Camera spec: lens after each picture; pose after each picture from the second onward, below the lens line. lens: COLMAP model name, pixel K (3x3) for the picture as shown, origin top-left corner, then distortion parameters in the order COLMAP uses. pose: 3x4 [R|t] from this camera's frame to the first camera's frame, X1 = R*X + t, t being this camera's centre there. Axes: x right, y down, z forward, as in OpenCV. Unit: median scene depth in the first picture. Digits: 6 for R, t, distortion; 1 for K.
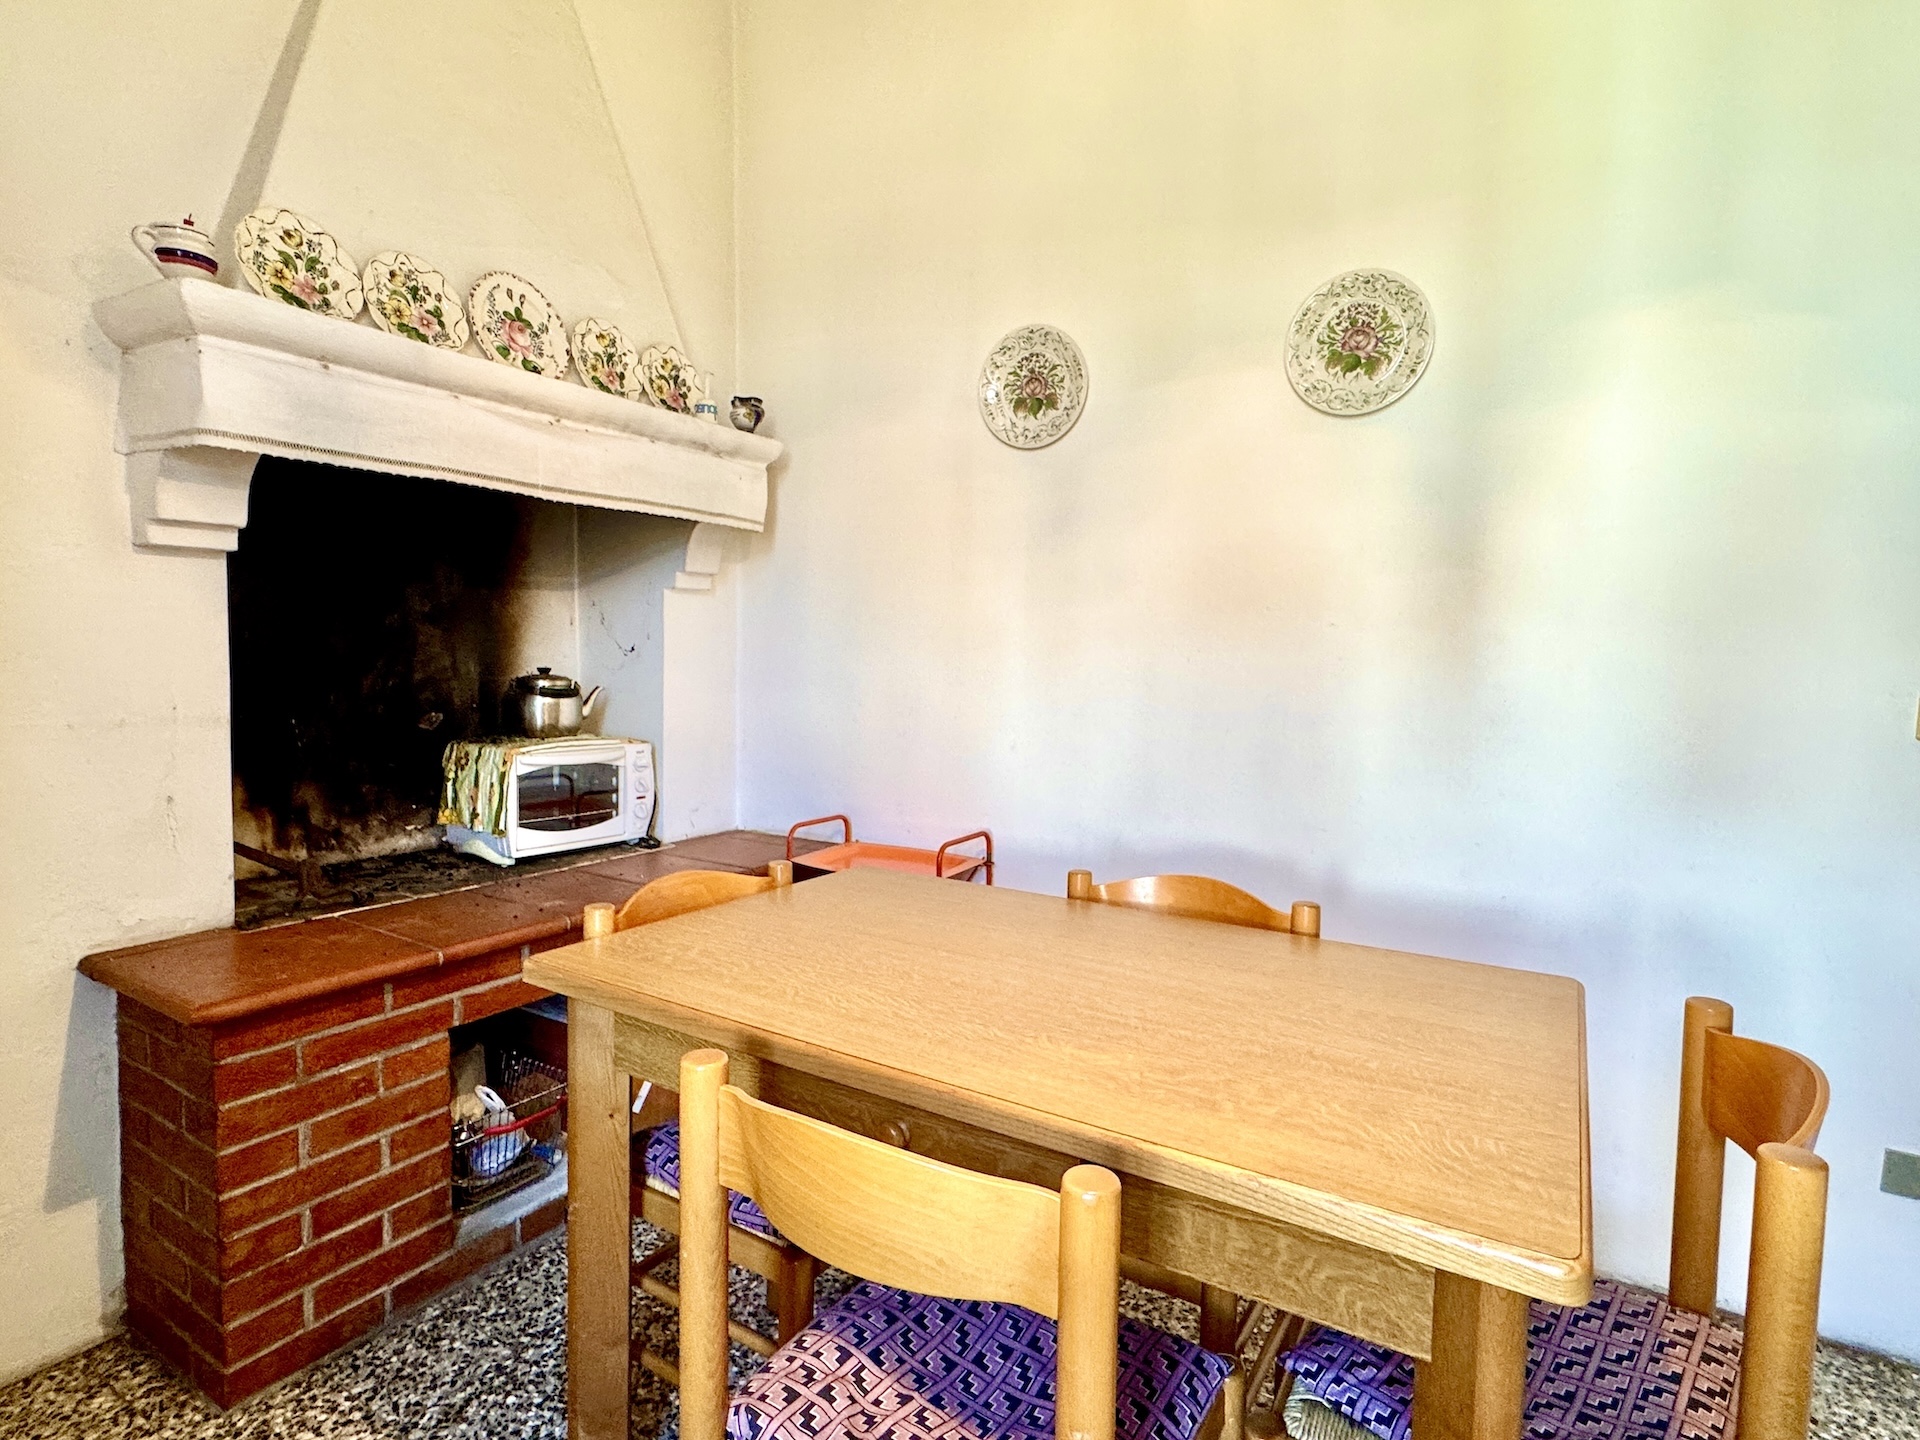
lens RADIAL K [[1000.6, 0, 957.5], [0, 1000.6, 696.6], [0, 0, 1]] dist [0.000395, 0.000419]
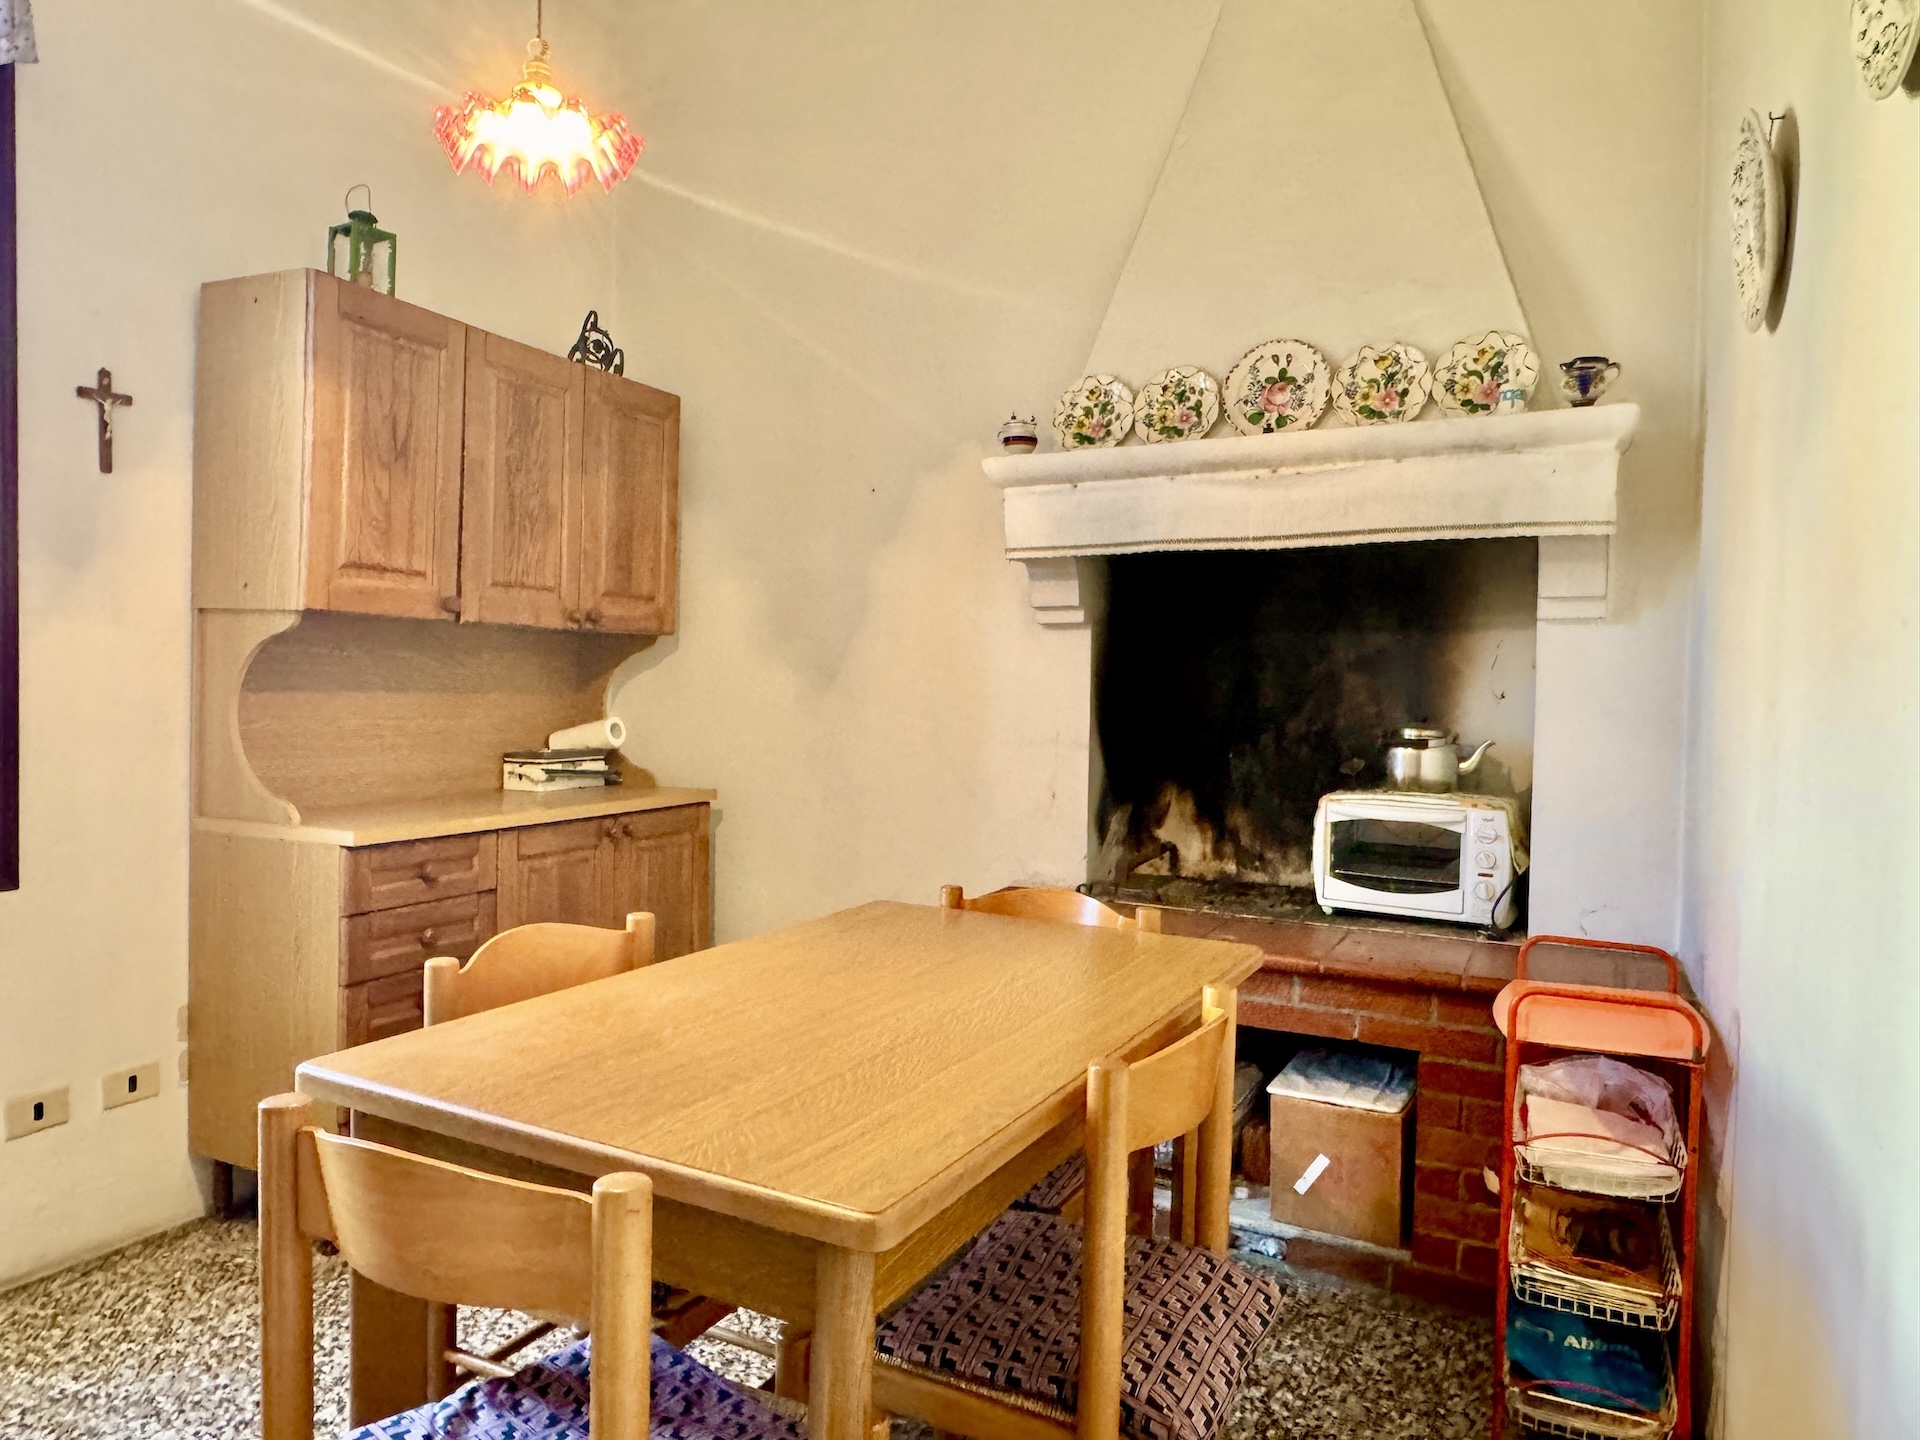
lens RADIAL K [[1216.9, 0, 958.3], [0, 1216.9, 710.0], [0, 0, 1]] dist [-0.001372, 0.000921]
pose [[0.065297, 0.002229, -0.997863, 0.816527], [-0.059734, 0.998213, -0.001679, -0.009272], [0.996076, 0.059716, 0.065313, 0.603330]]
